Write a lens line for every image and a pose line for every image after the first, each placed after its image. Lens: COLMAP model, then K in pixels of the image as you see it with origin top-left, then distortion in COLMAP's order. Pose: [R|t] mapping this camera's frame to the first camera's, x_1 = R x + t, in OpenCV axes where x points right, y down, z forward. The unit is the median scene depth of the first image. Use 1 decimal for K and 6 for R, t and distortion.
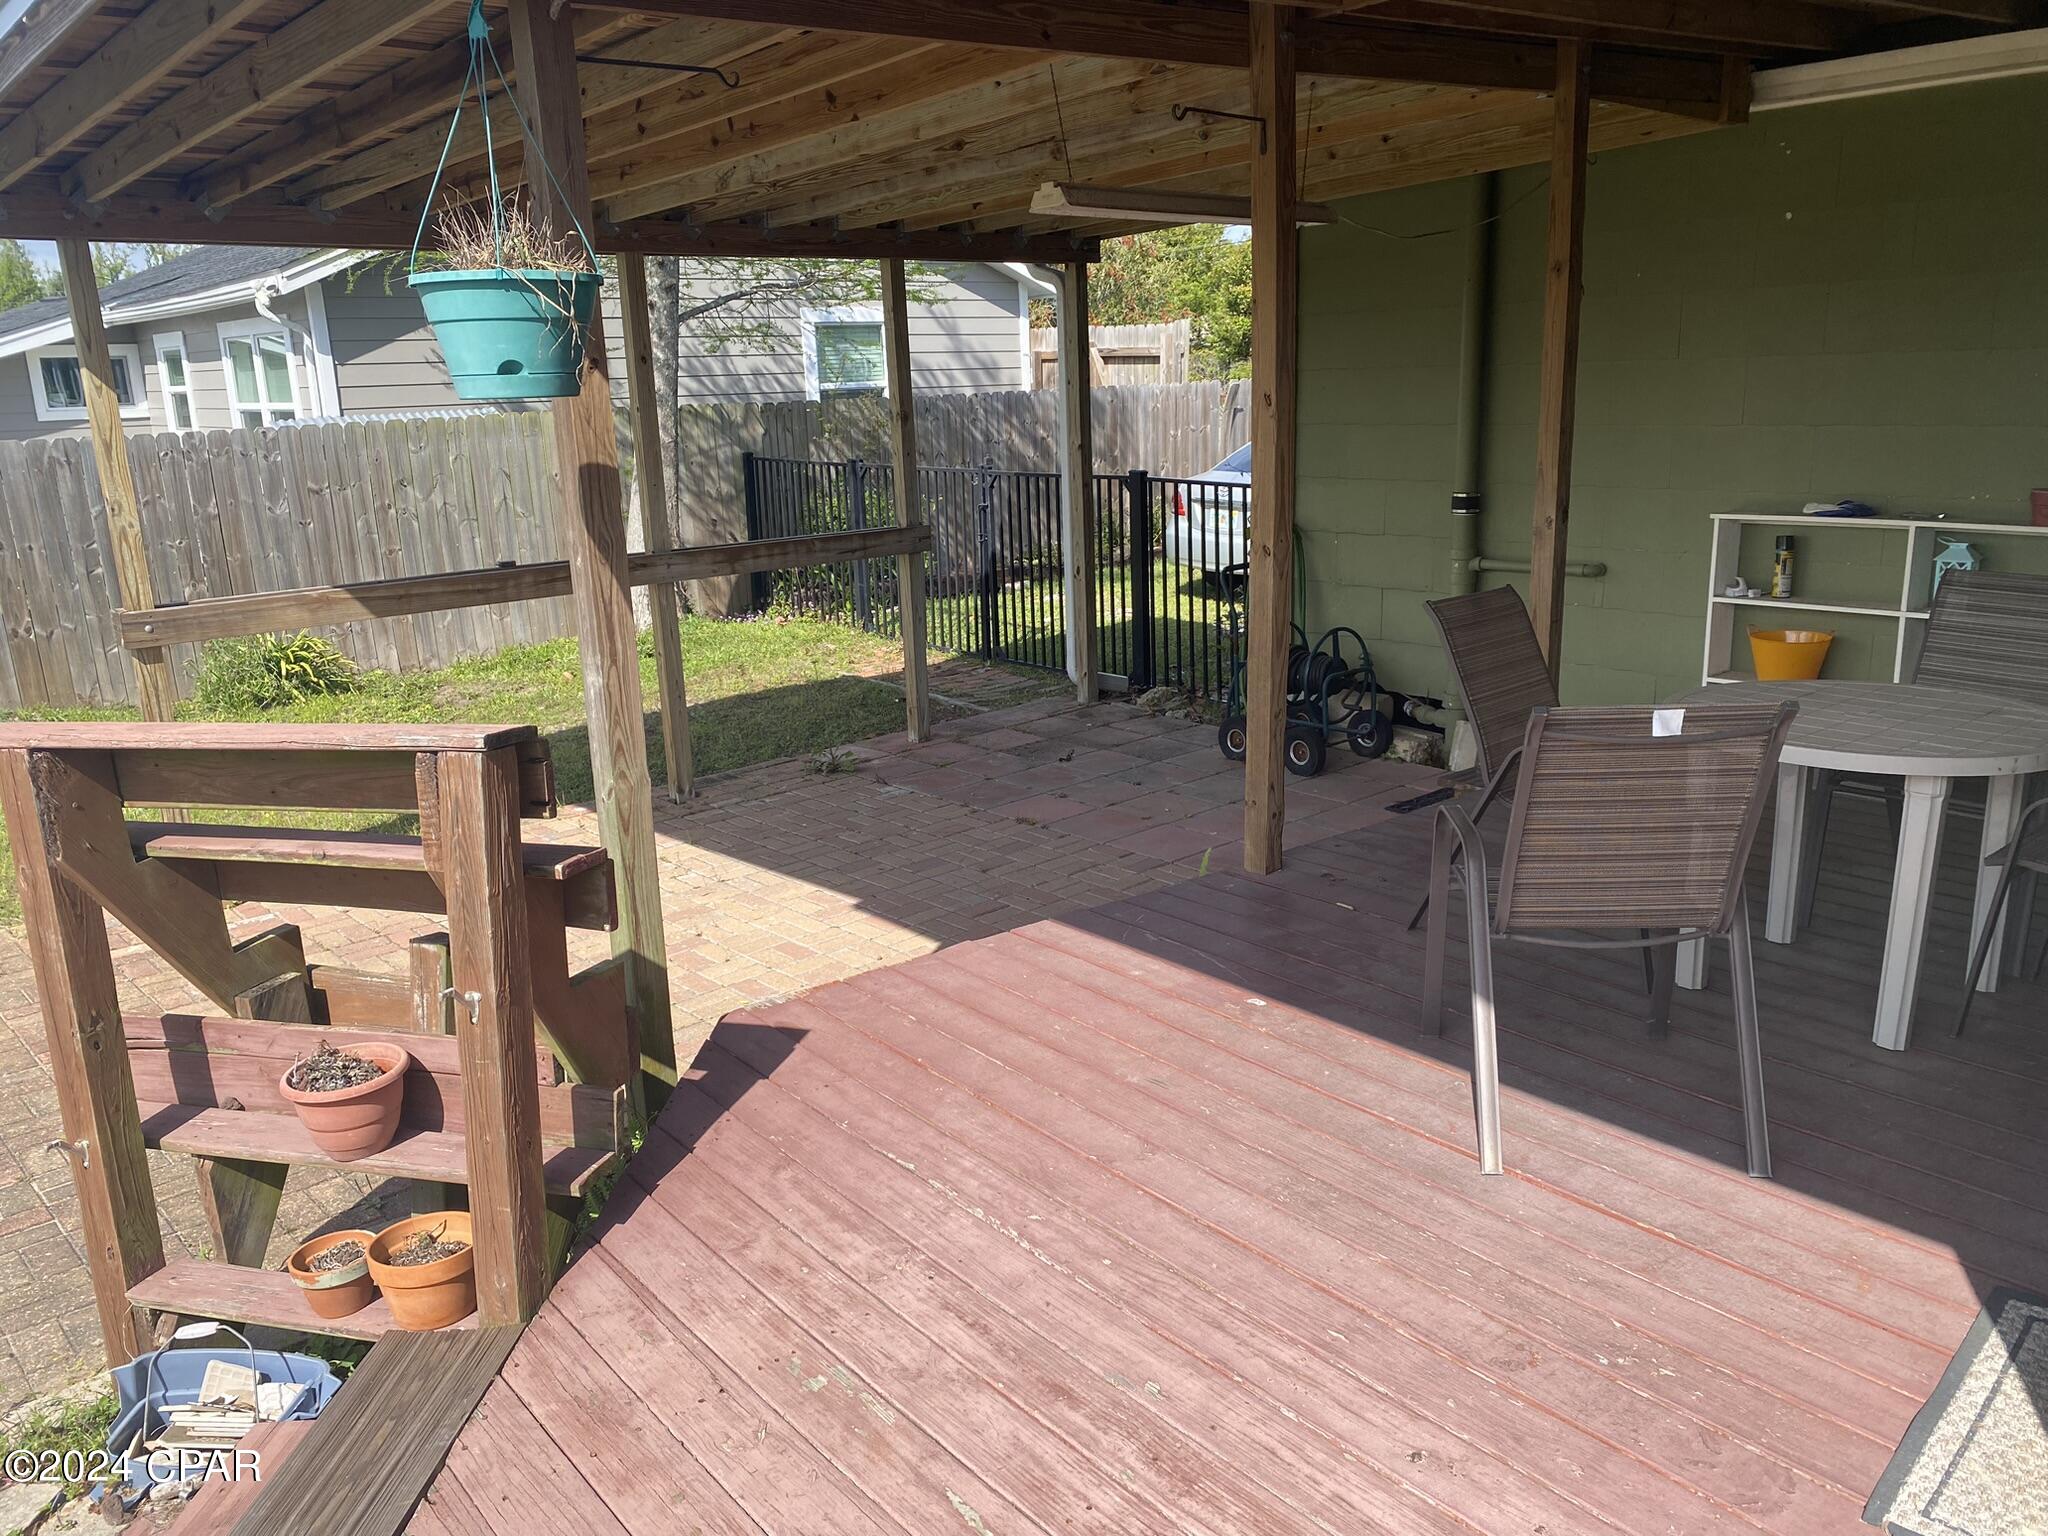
lens RADIAL K [[1555.1, 0, 1024.0], [0, 1555.1, 768.0], [0, 0, 1]] dist [0.059729, -0.090562]
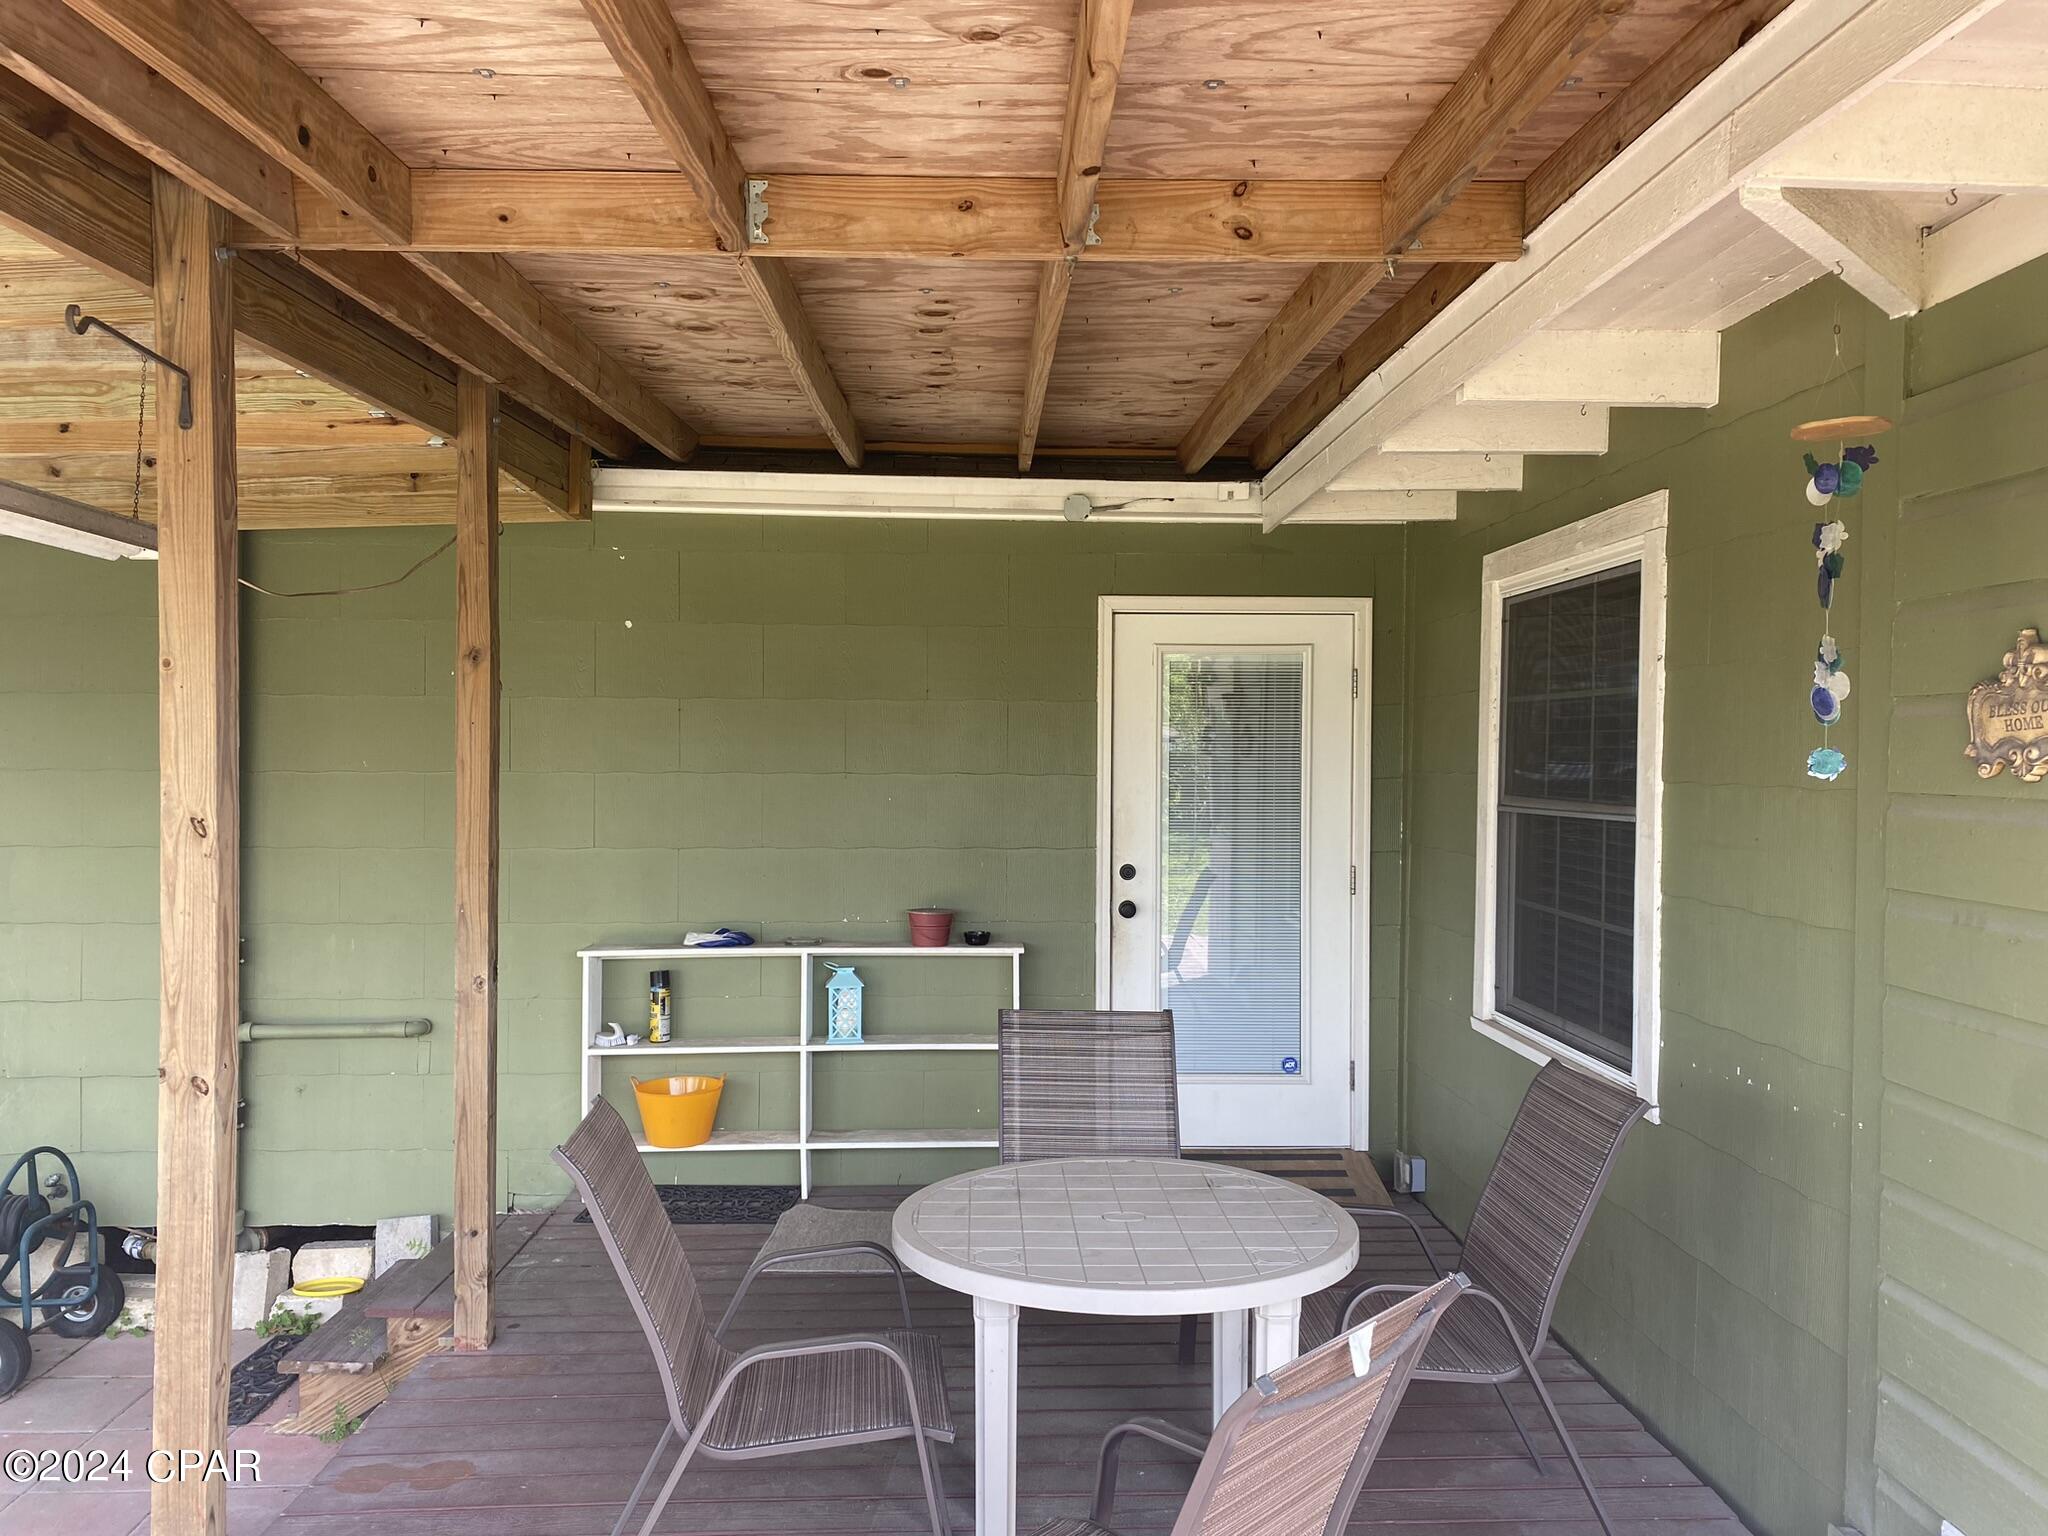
lens RADIAL K [[1555.1, 0, 1024.0], [0, 1555.1, 768.0], [0, 0, 1]] dist [0.059729, -0.090562]
pose [[0.615428, 0.028159, 0.787690, -0.081387], [0.170050, 0.971083, -0.167575, -0.077464], [-0.769631, 0.237077, 0.592843, 0.298547]]
